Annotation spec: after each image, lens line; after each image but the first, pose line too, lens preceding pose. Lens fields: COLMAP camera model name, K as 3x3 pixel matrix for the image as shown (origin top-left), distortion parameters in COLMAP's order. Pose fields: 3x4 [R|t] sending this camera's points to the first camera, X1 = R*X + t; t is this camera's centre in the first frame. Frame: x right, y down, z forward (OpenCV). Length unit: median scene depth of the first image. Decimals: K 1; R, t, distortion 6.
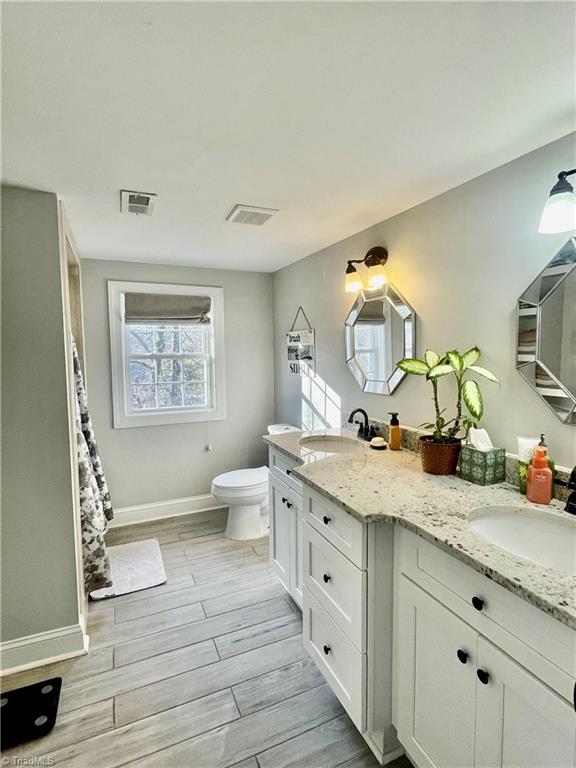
lens RADIAL K [[386.2, 0, 288.0], [0, 386.2, 384.0], [0, 0, 1]] dist [-0.008491, -0.000281]
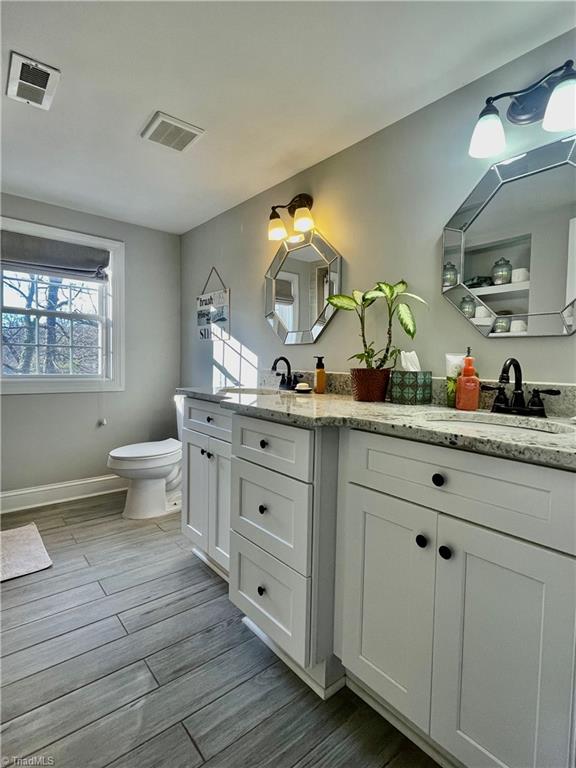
lens RADIAL K [[386.2, 0, 288.0], [0, 386.2, 384.0], [0, 0, 1]] dist [-0.008491, -0.000281]
pose [[0.962291, 0.015967, 0.271551, -0.071440], [-0.008902, 0.999590, -0.027228, 0.178245], [-0.271875, 0.023784, 0.962039, 0.077622]]
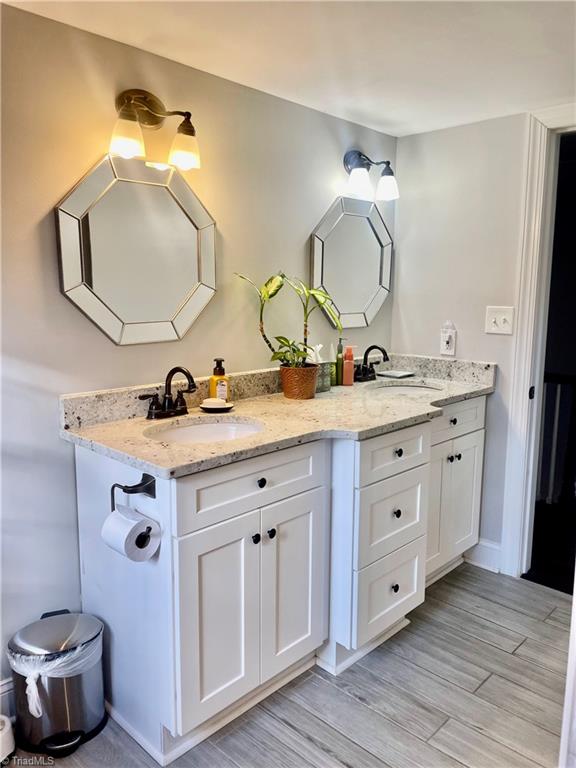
lens RADIAL K [[589.1, 0, 288.0], [0, 589.1, 384.0], [0, 0, 1]] dist [0.098229, -0.140493]
pose [[-0.379655, -0.140903, 0.914335, -0.845245], [0.071632, 0.980889, 0.180903, -0.075759], [-0.922351, 0.134176, -0.362306, 1.337348]]
